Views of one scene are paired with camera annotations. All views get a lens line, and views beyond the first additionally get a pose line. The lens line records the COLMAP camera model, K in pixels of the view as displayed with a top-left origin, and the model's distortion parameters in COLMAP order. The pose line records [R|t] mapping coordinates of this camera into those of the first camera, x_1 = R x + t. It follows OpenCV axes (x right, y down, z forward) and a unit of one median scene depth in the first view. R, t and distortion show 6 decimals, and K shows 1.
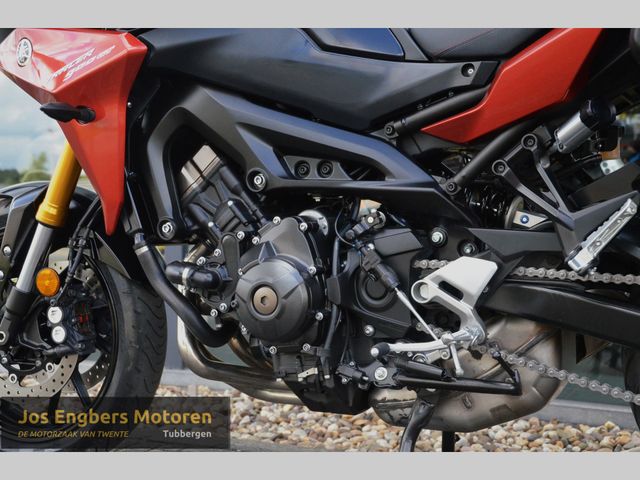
lens RADIAL K [[897.0, 0, 335.3], [0, 897.0, 242.5], [0, 0, 1]] dist [0.140188, 0.117395]
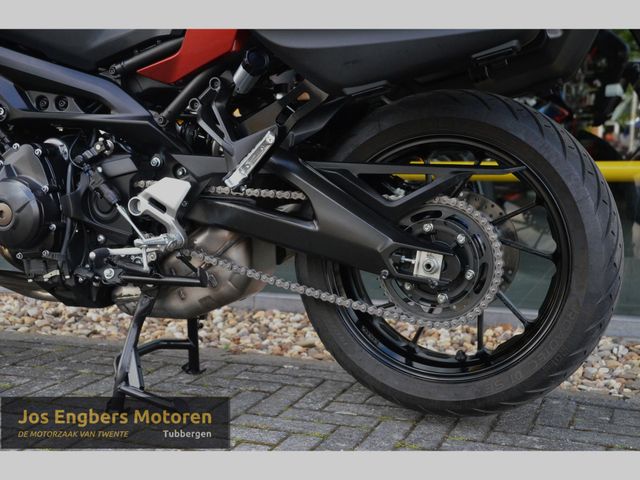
lens RADIAL K [[818.8, 0, 344.9], [0, 818.8, 243.9], [0, 0, 1]] dist [0.005954, 0.445142]
pose [[0.995825, -0.010573, 0.090670, 0.265266], [0.002336, 0.995896, 0.090473, 0.004979], [-0.091255, -0.089884, 0.991763, -0.133804]]
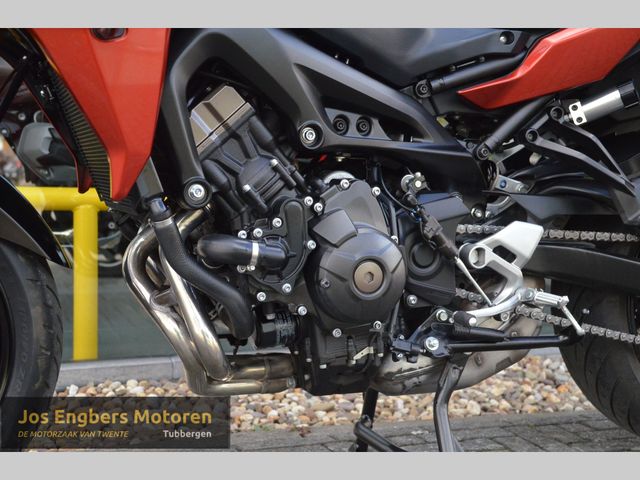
lens RADIAL K [[897.0, 0, 335.3], [0, 897.0, 242.5], [0, 0, 1]] dist [0.140188, 0.117395]
pose [[0.680635, -0.044632, 0.731262, -0.710428], [-0.003322, 0.997944, 0.064001, -0.023776], [-0.732615, -0.045990, 0.679088, 0.417727]]
